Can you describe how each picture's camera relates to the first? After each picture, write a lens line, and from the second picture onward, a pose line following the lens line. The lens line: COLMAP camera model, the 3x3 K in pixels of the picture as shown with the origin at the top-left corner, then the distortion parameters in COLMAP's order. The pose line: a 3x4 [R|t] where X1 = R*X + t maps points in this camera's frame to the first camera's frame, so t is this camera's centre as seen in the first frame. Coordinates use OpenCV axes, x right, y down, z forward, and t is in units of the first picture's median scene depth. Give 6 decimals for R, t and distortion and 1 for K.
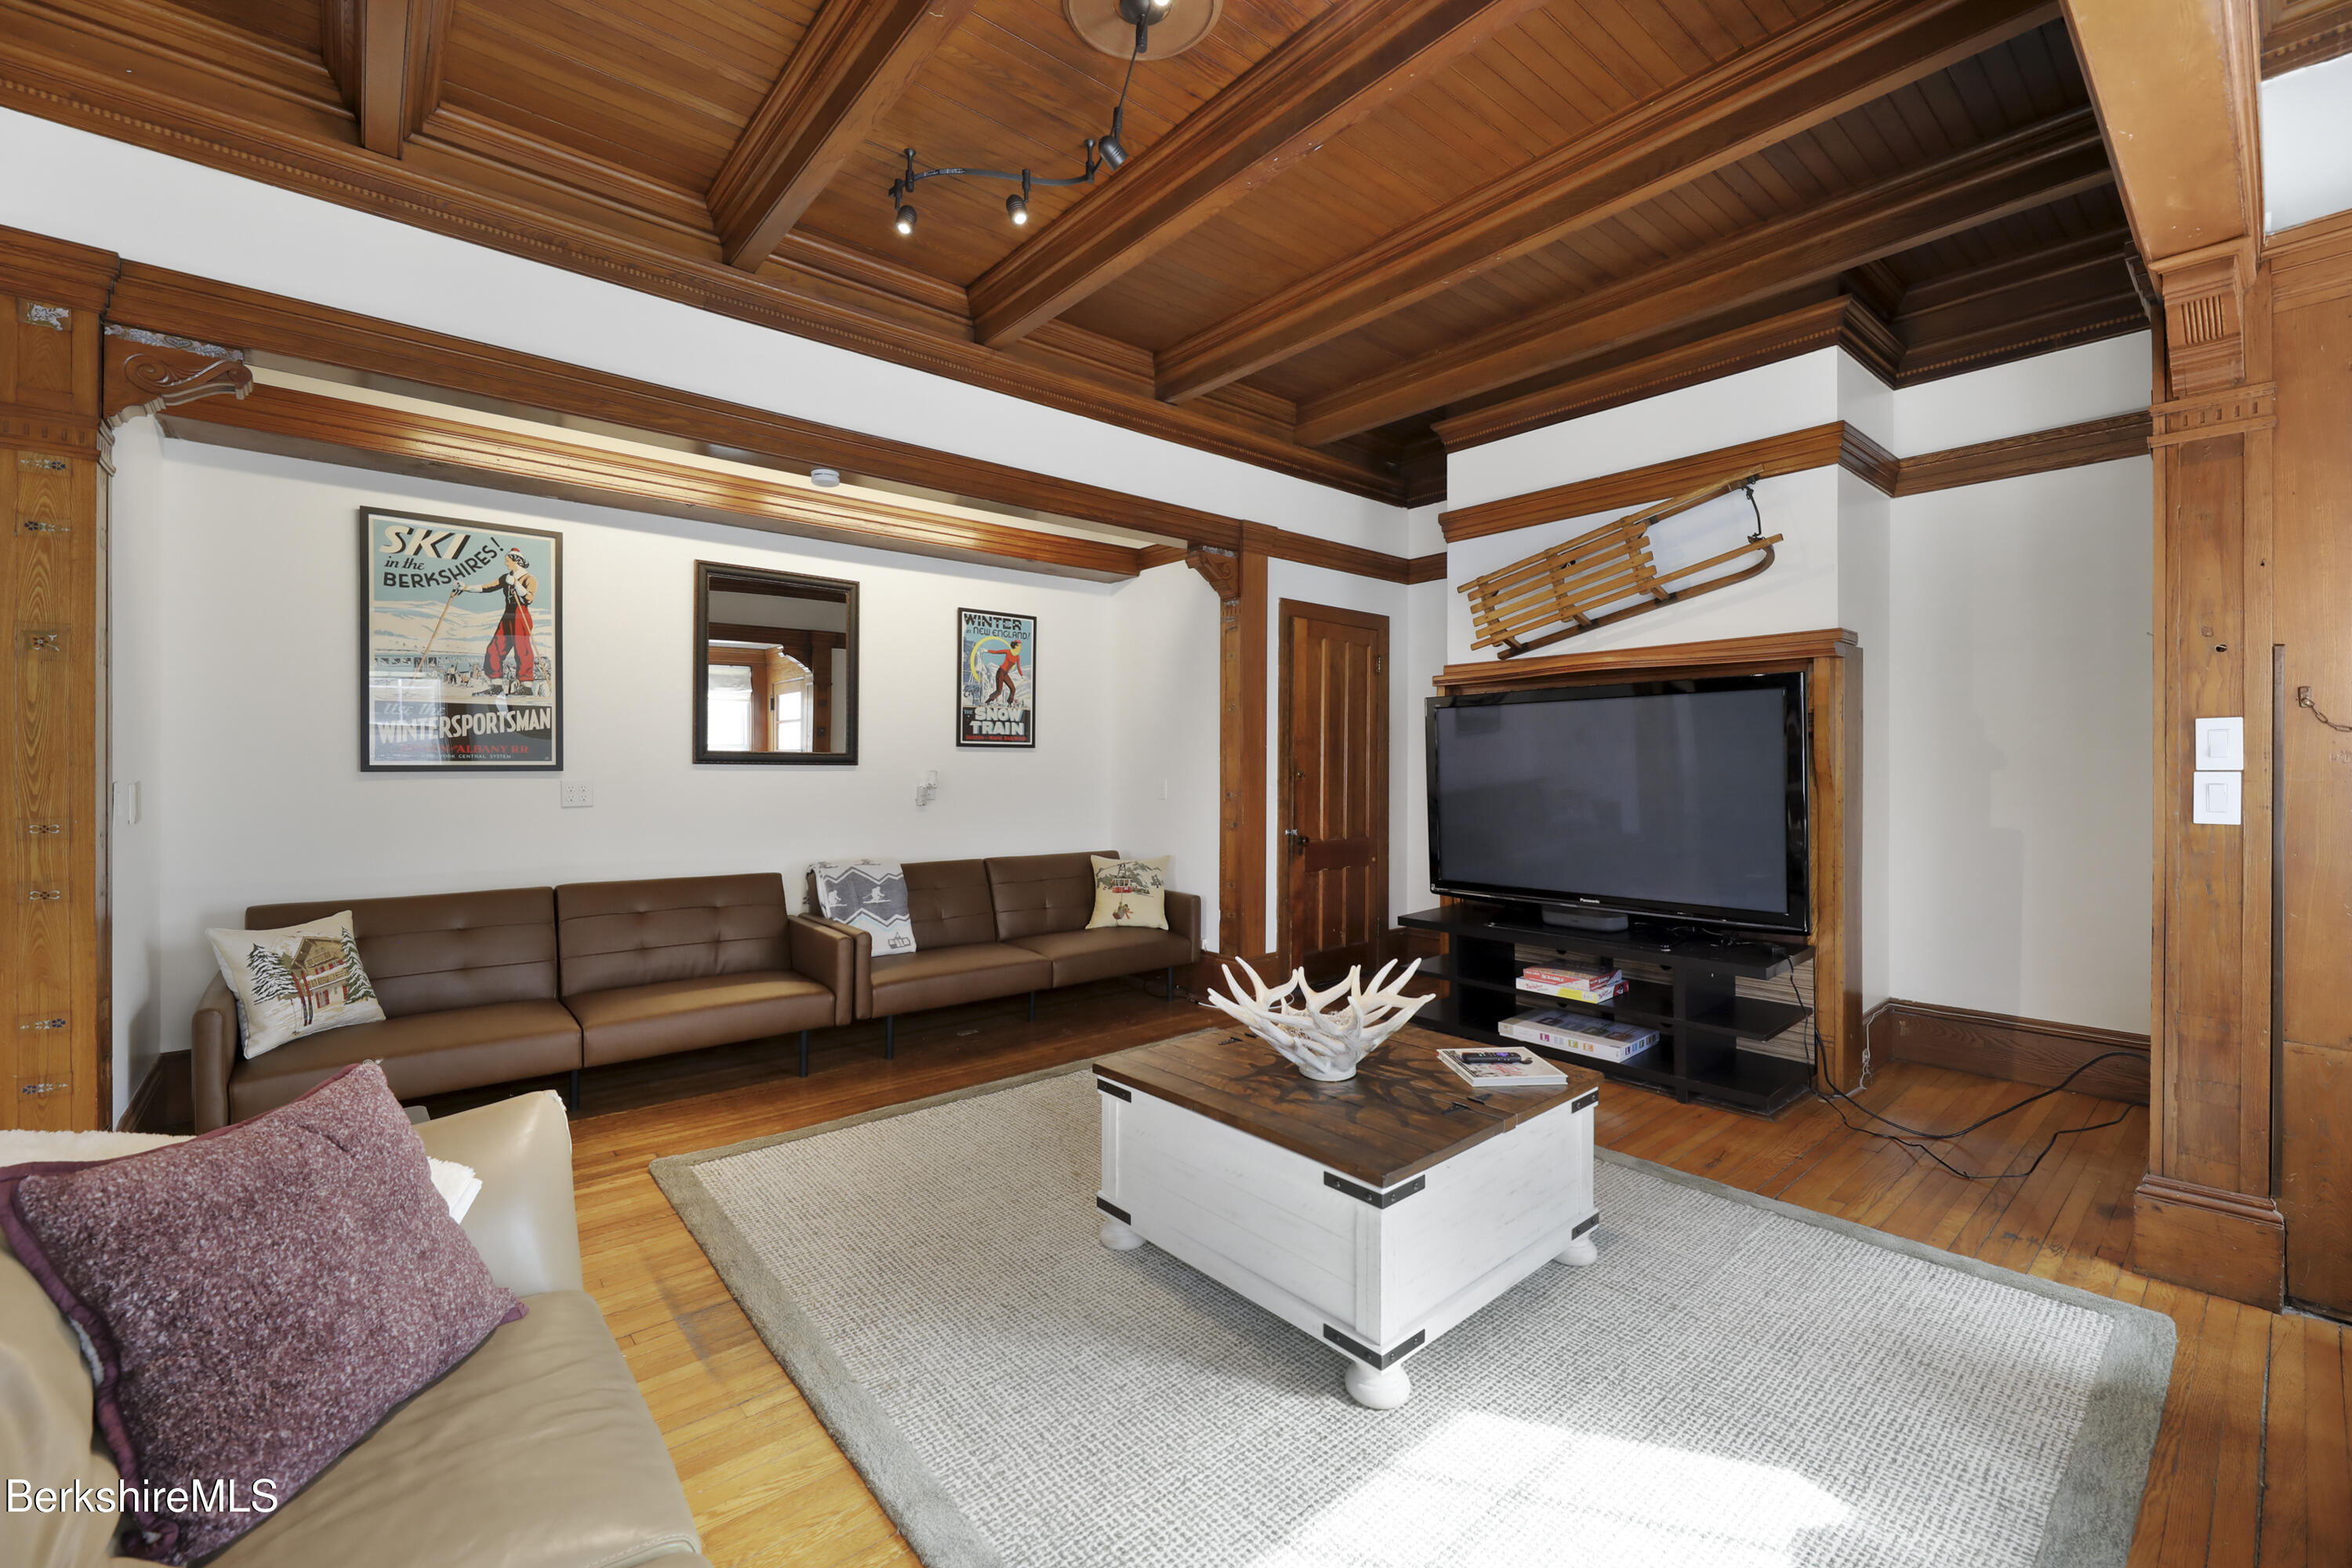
lens RADIAL K [[973.3, 0, 1173.8], [0, 973.3, 774.4], [0, 0, 1]] dist [-0.004586, -0.000347]
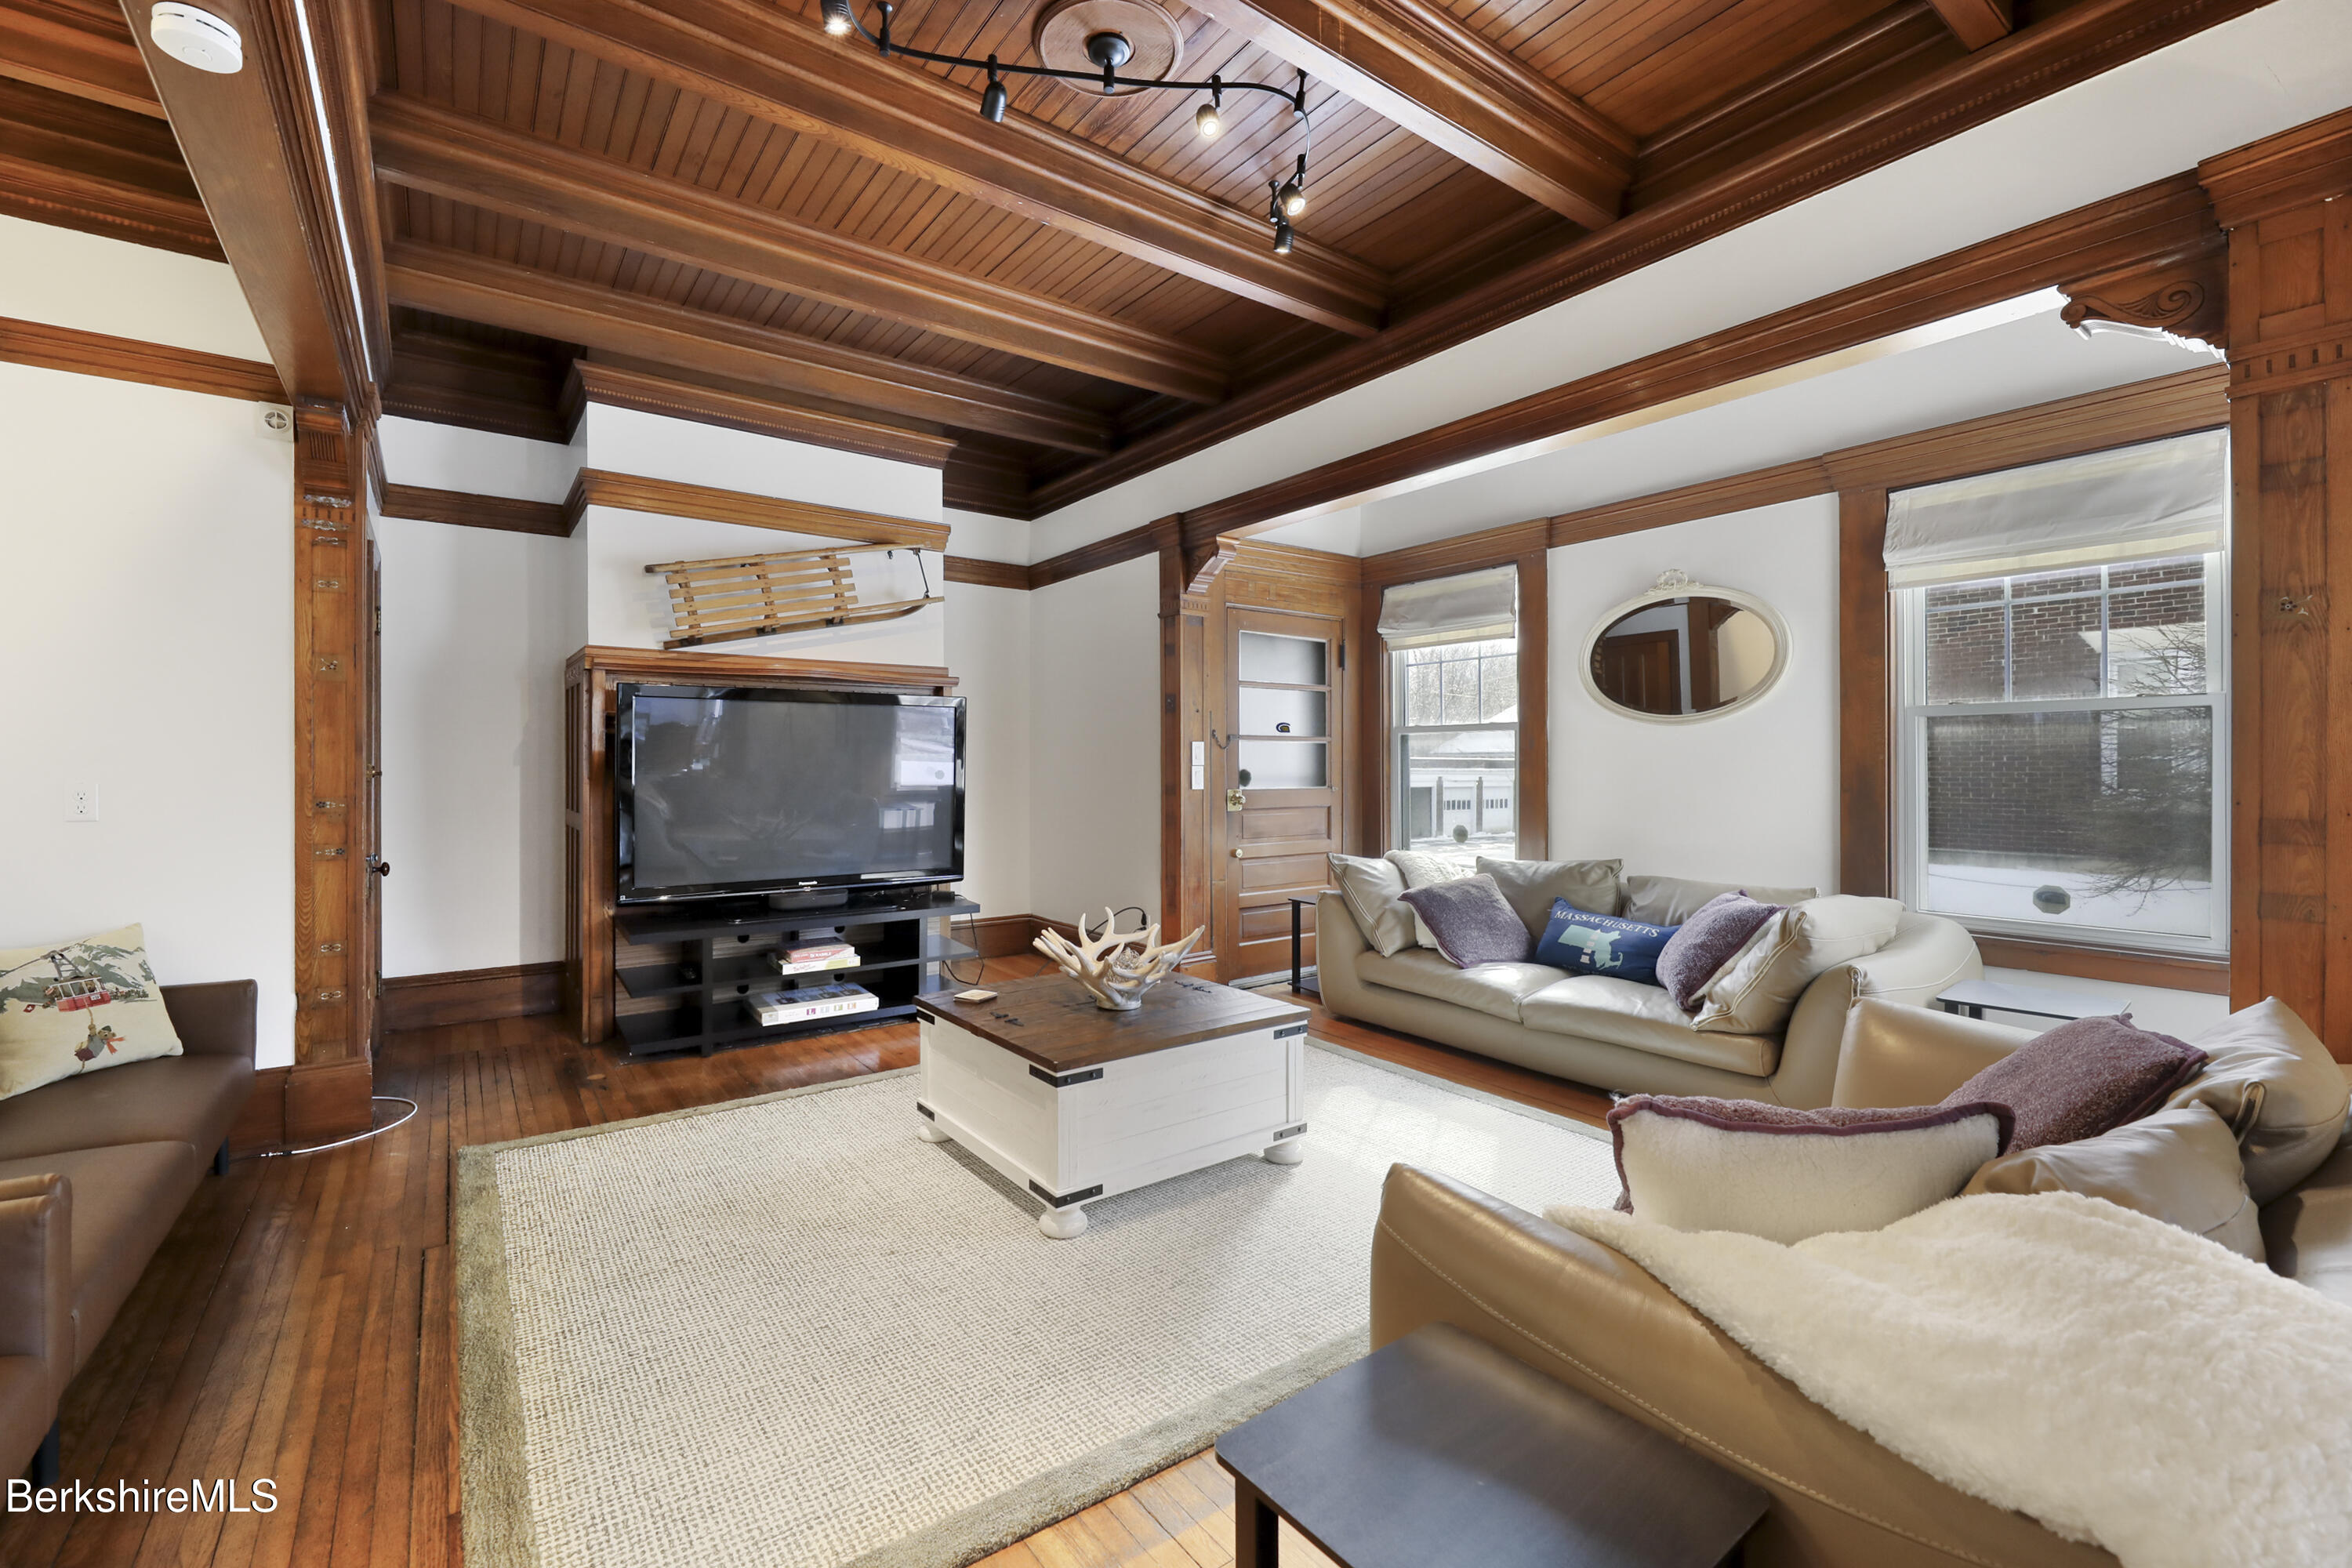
lens RADIAL K [[973.3, 0, 1166.3], [0, 973.3, 778.2], [0, 0, 1]] dist [-0.004586, -0.000347]
pose [[0.074031, -0.009881, 0.997207, -0.597973], [0.007482, 0.999928, 0.009352, 0.002038], [-0.997228, 0.006768, 0.074100, 0.466288]]
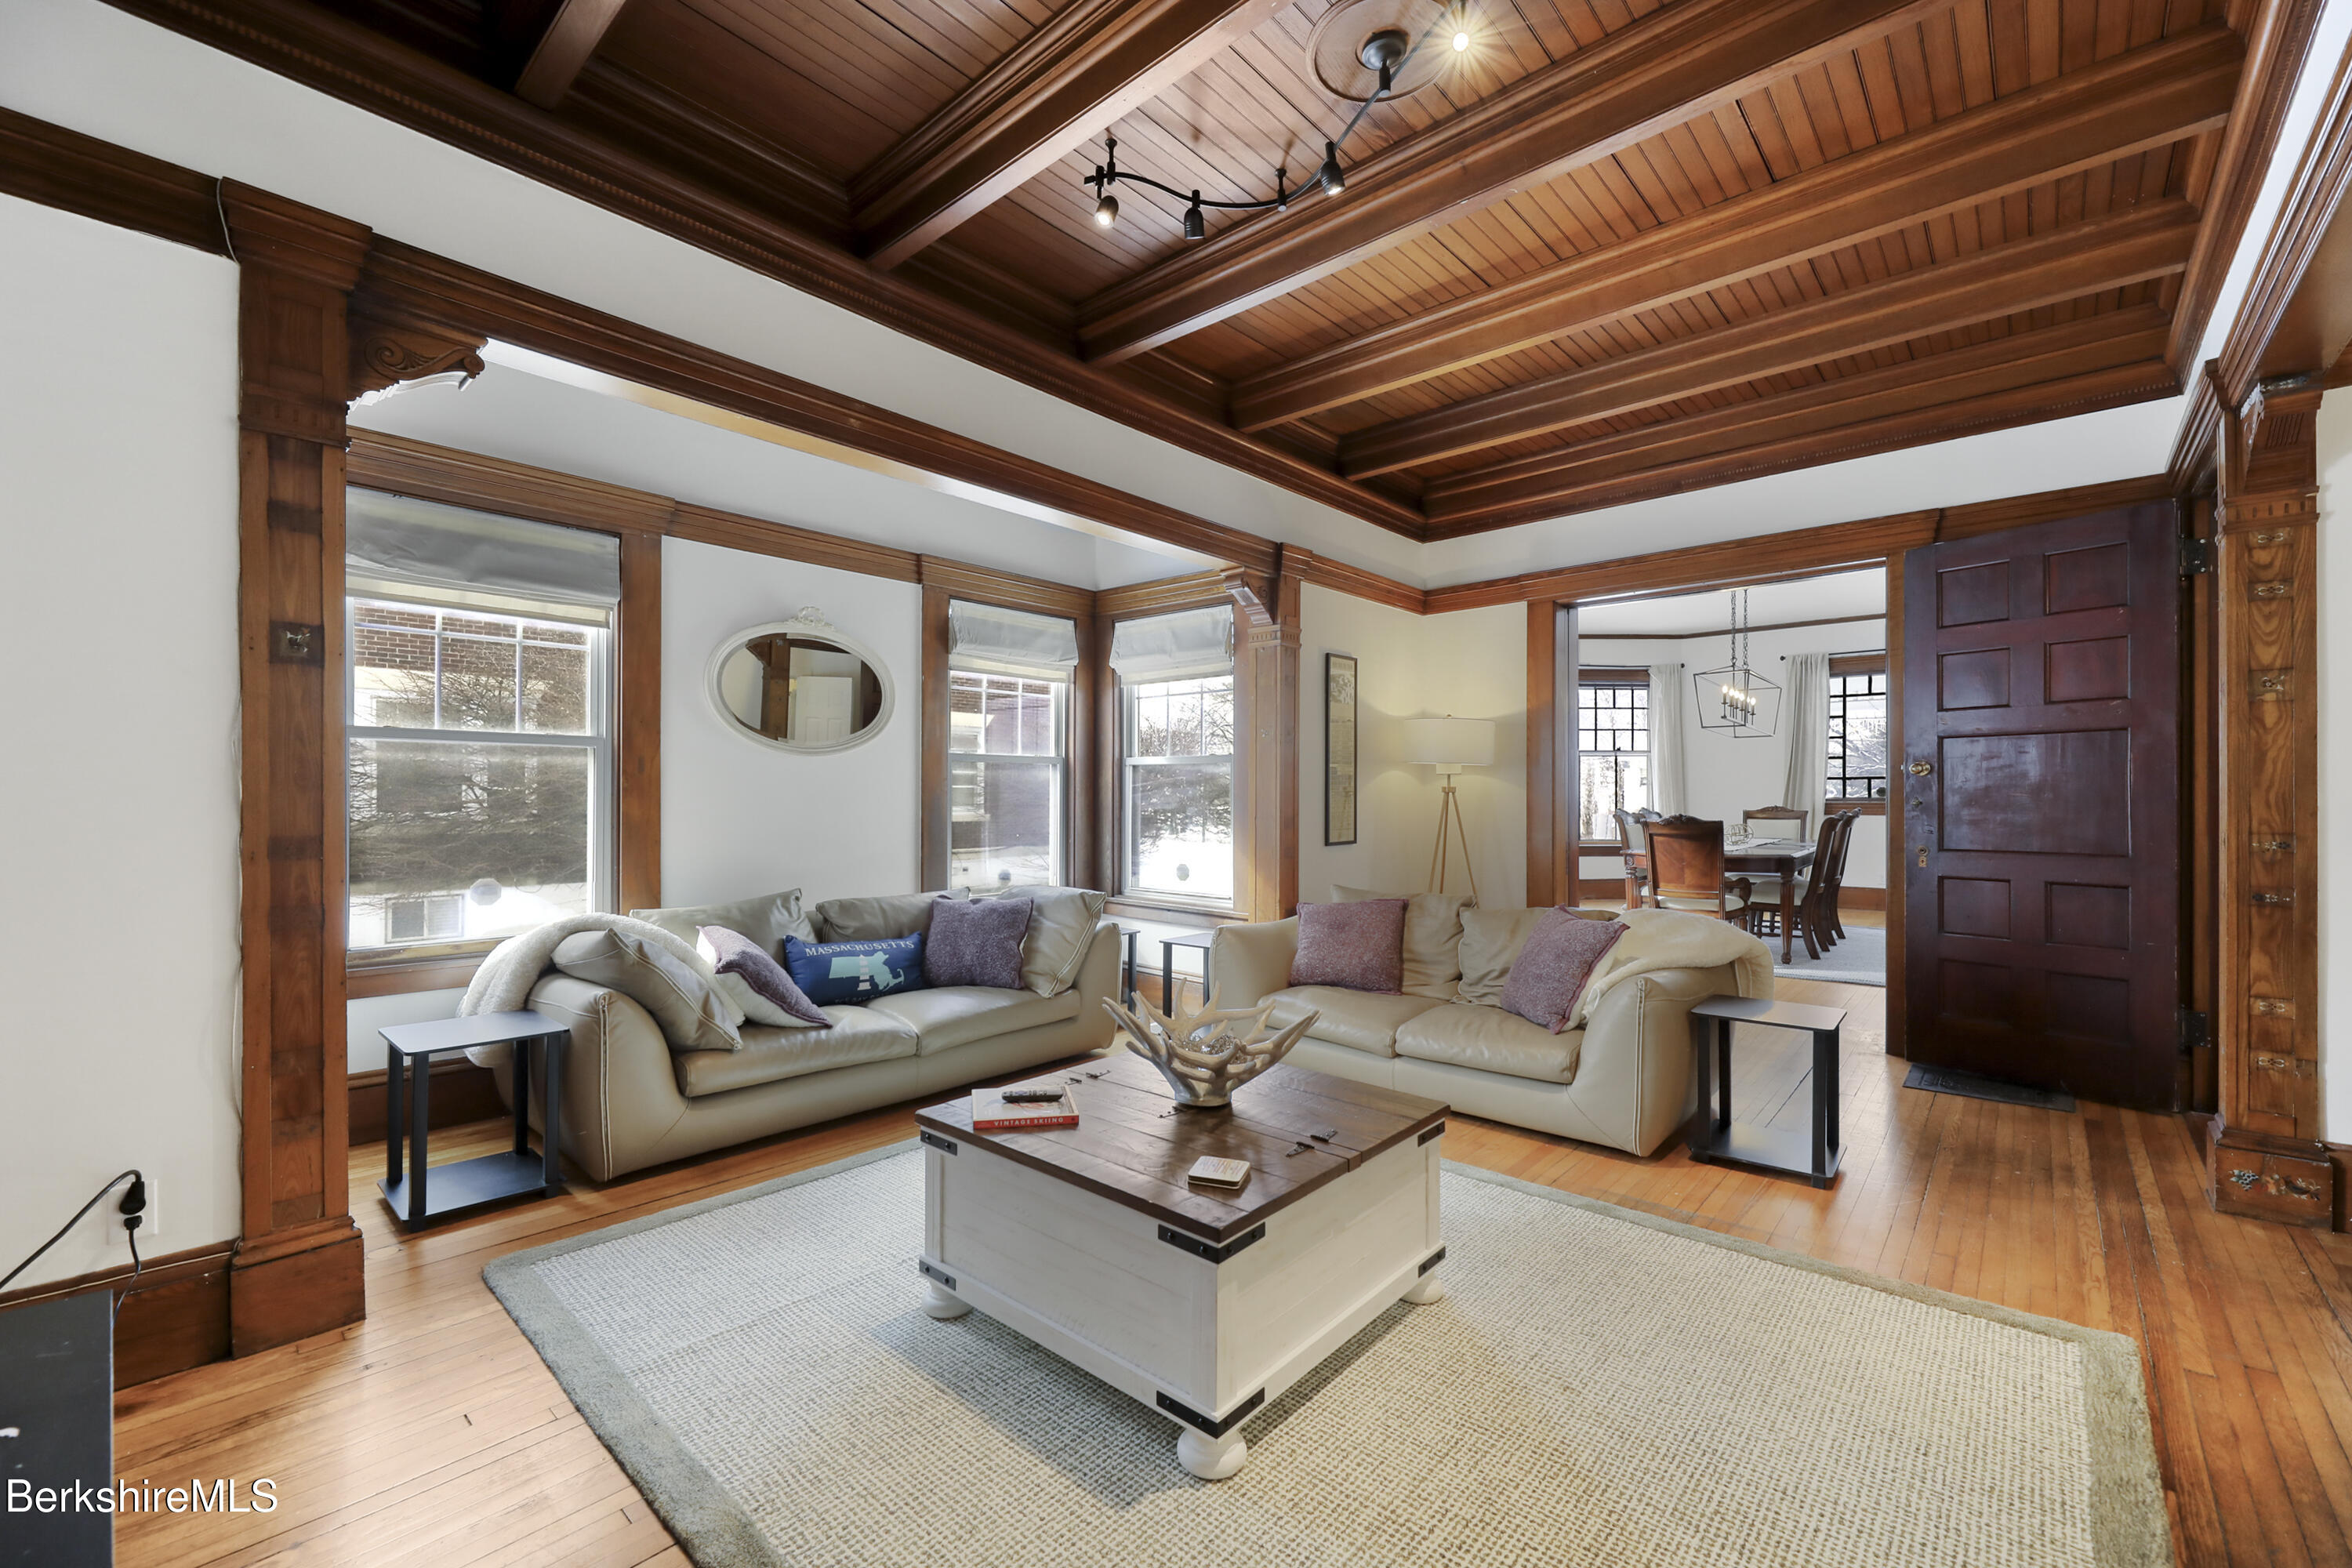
lens RADIAL K [[973.3, 0, 1155.8], [0, 973.3, 772.1], [0, 0, 1]] dist [-0.004586, -0.000347]
pose [[-0.992065, -0.006413, -0.125564, 0.187205], [-0.003980, 0.999800, -0.019622, -0.001506], [0.125665, -0.018967, -0.991891, 1.093489]]
